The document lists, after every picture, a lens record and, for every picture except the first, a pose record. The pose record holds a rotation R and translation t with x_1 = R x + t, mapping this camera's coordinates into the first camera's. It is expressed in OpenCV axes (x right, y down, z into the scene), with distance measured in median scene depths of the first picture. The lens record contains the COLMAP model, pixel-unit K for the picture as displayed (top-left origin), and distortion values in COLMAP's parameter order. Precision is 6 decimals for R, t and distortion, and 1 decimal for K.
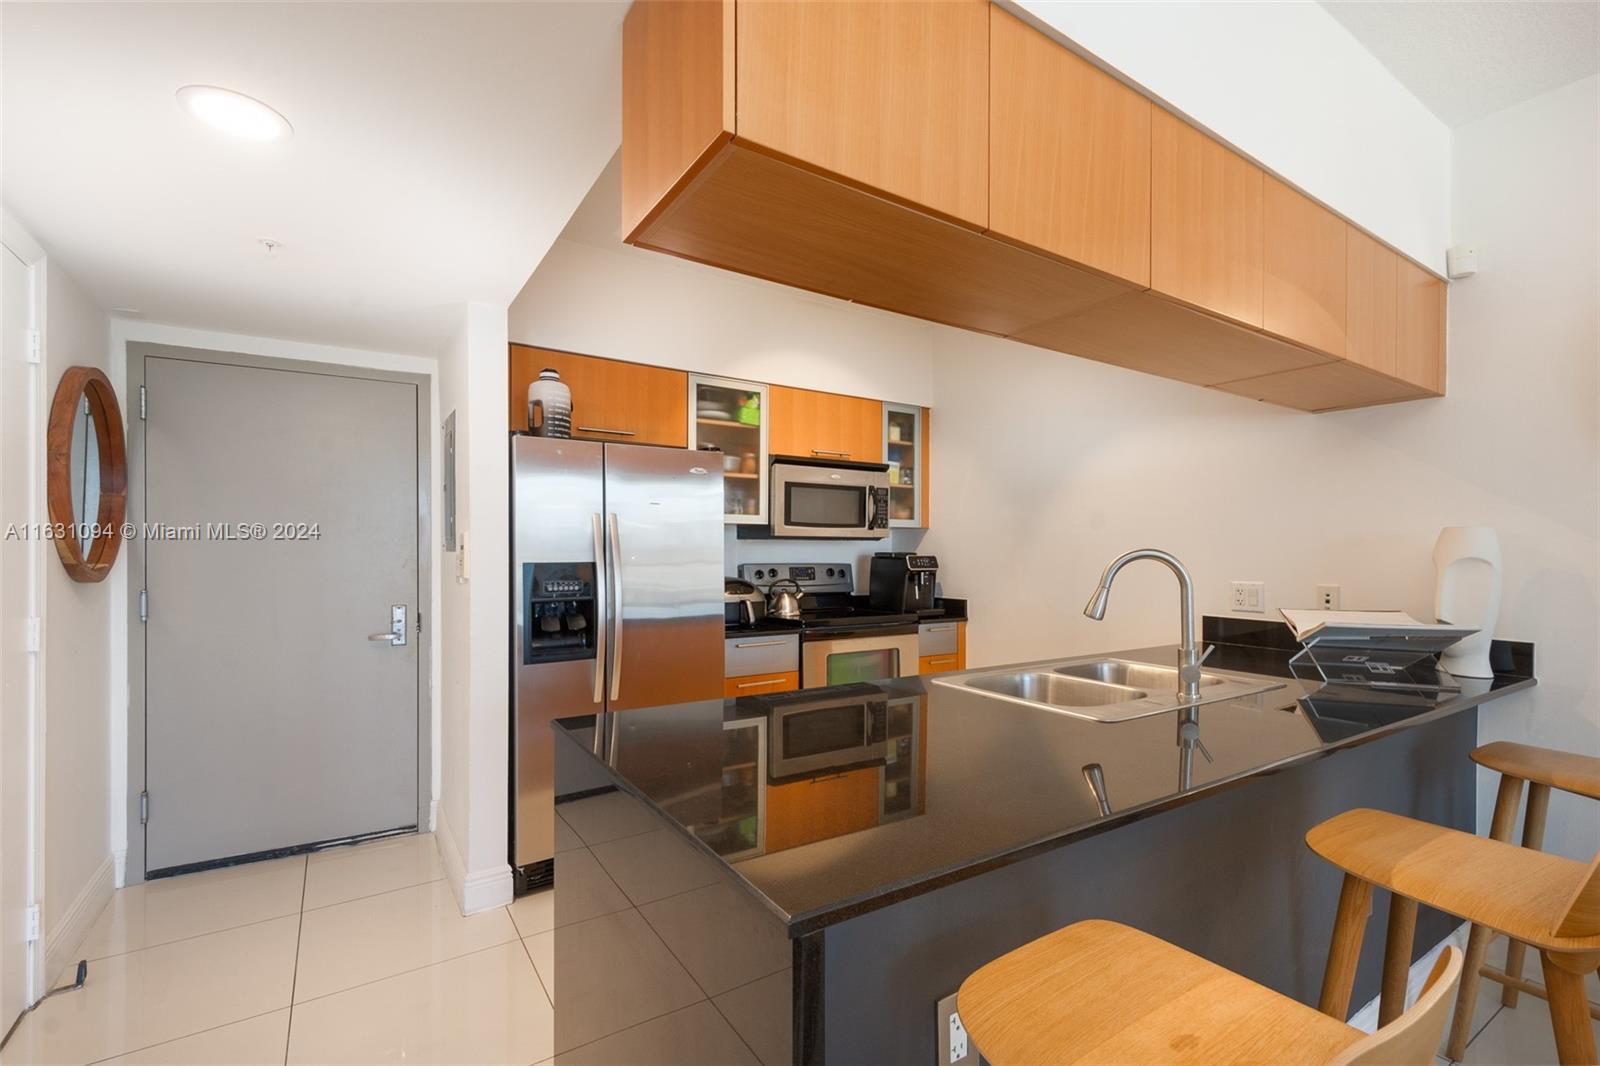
lens RADIAL K [[707.3, 0, 799.9], [0, 707.3, 565.9], [0, 0, 1]] dist [0.000639, 0.000014]
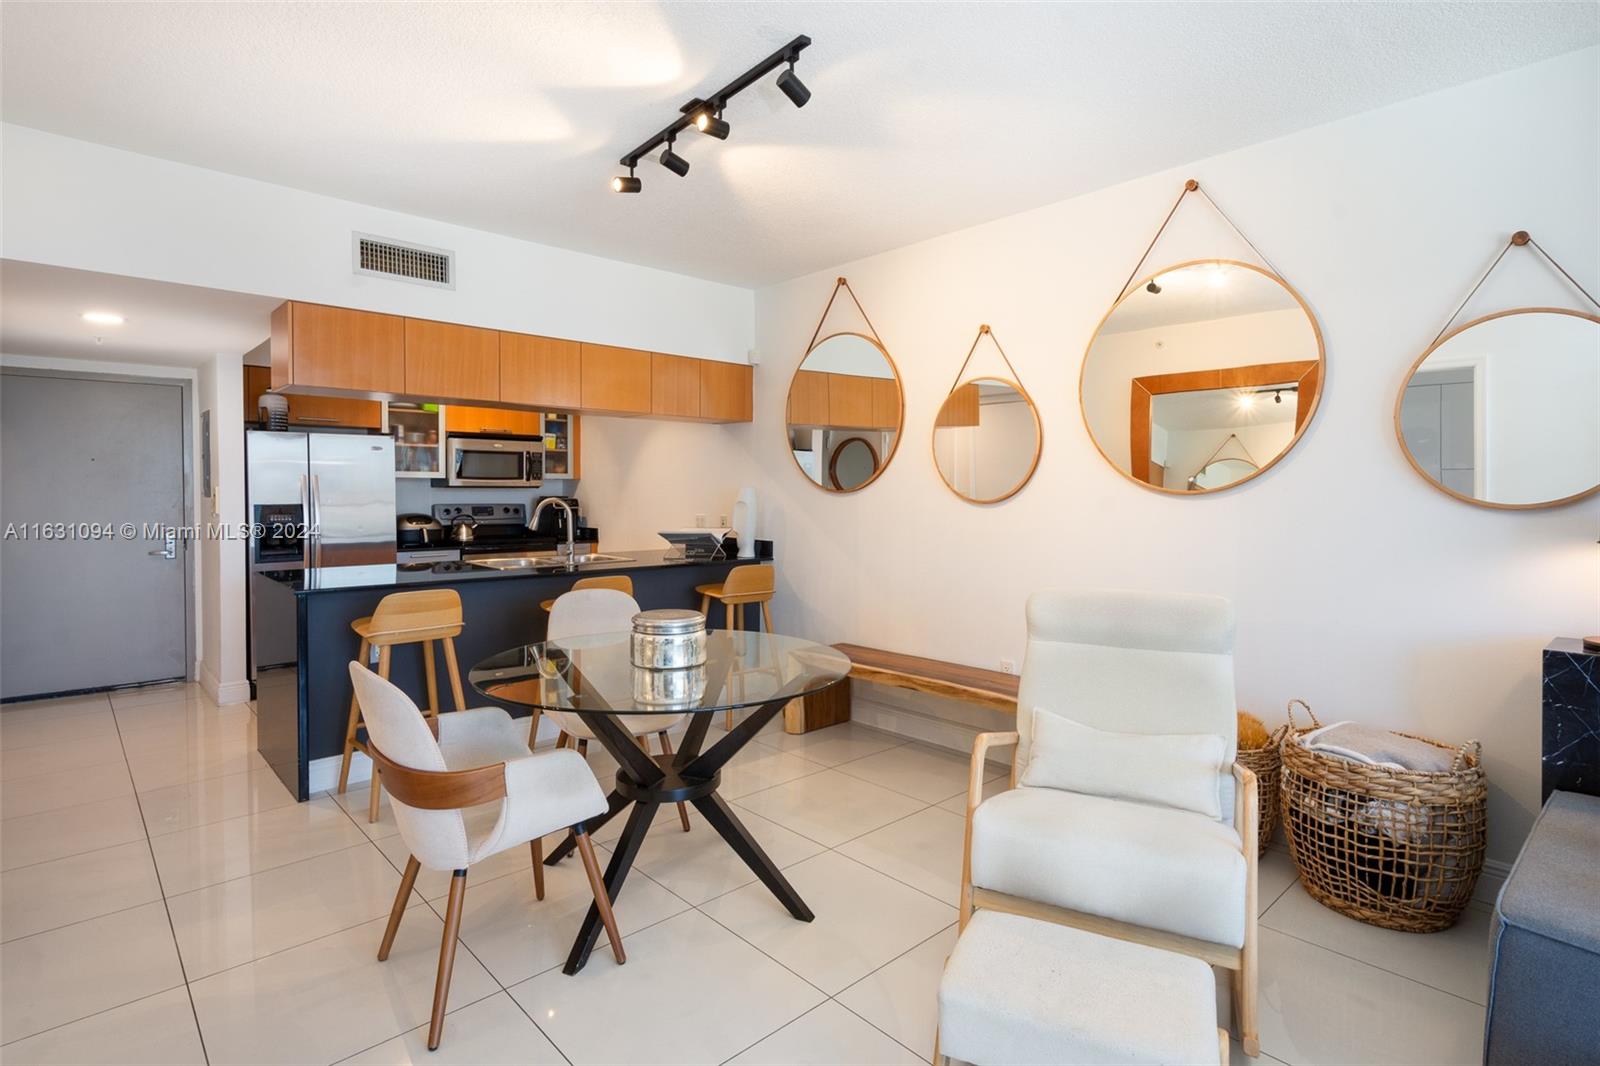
lens RADIAL K [[785.6, 0, 800.3], [0, 785.6, 517.2], [0, 0, 1]] dist [-0.002749, -0.000156]
pose [[0.983679, -0.004606, 0.179872, 0.391094], [0.001671, 0.999863, 0.016464, -0.002203], [-0.179923, -0.015895, 0.983552, -0.762287]]
